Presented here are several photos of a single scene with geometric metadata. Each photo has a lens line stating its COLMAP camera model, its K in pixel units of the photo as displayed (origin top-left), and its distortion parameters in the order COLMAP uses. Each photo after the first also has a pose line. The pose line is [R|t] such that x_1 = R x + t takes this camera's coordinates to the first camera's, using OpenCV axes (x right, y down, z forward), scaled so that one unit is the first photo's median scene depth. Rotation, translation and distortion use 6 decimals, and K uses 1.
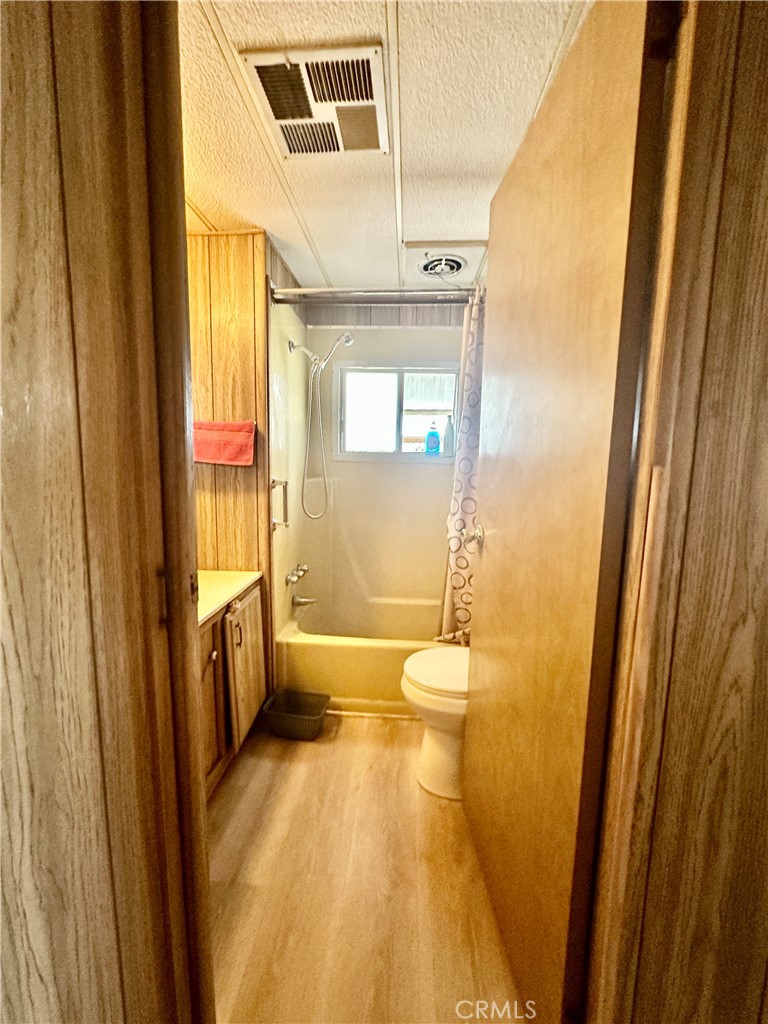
lens RADIAL K [[408.7, 0, 383.0], [0, 408.7, 511.4], [0, 0, 1]] dist [-0.003789, 0.000843]
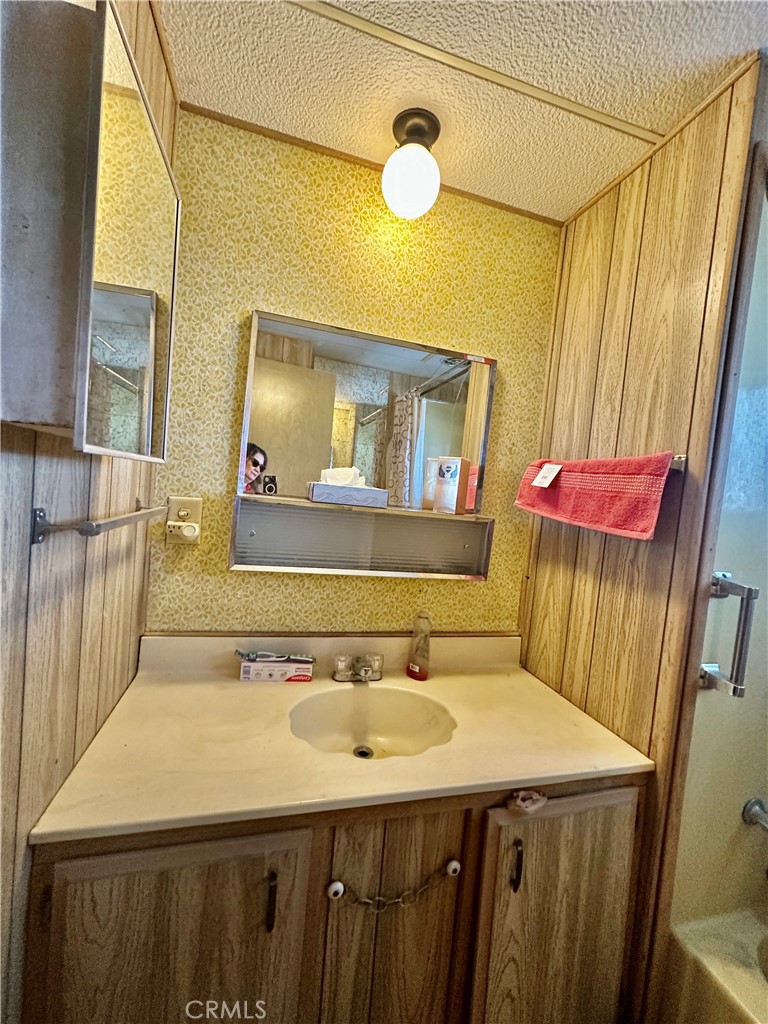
lens RADIAL K [[408.7, 0, 383.0], [0, 408.7, 511.4], [0, 0, 1]] dist [-0.003789, 0.000843]
pose [[0.318296, 0.053695, -0.946470, 0.039011], [-0.199442, 0.979842, -0.011483, -0.072729], [0.926774, 0.192421, 0.322589, 0.502124]]
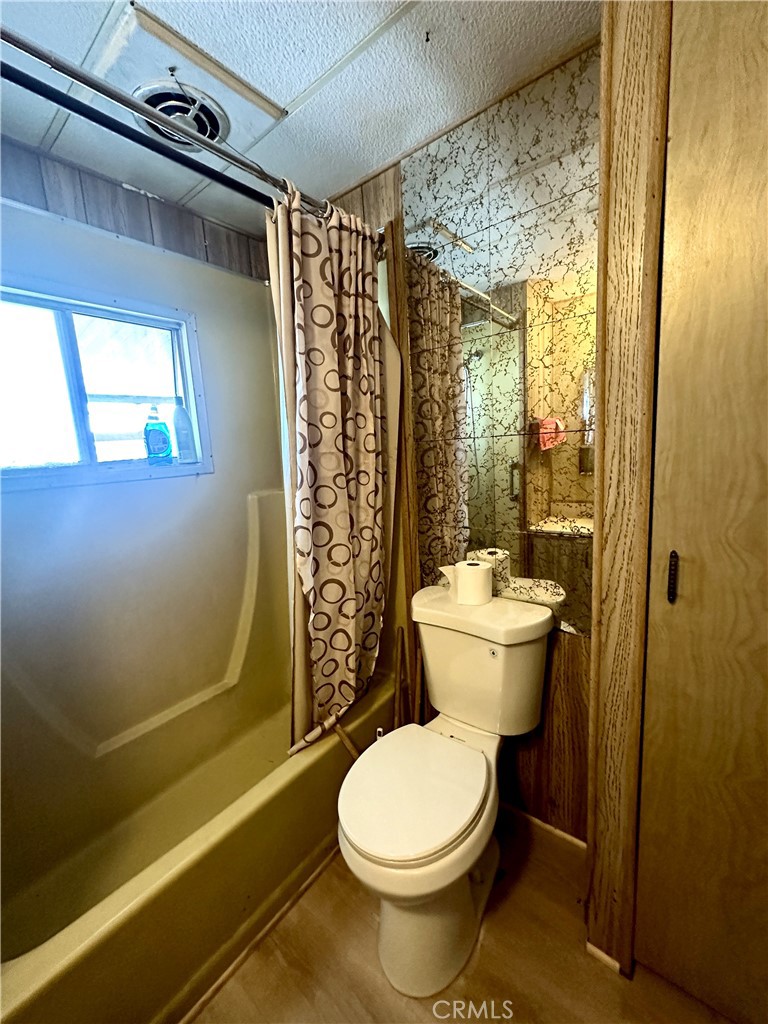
lens RADIAL K [[408.7, 0, 383.0], [0, 408.7, 511.4], [0, 0, 1]] dist [-0.003789, 0.000843]
pose [[0.573744, -0.184588, 0.797963, -0.242769], [0.171672, 0.979734, 0.103202, -0.099030], [-0.800841, 0.077777, 0.593805, 0.521737]]
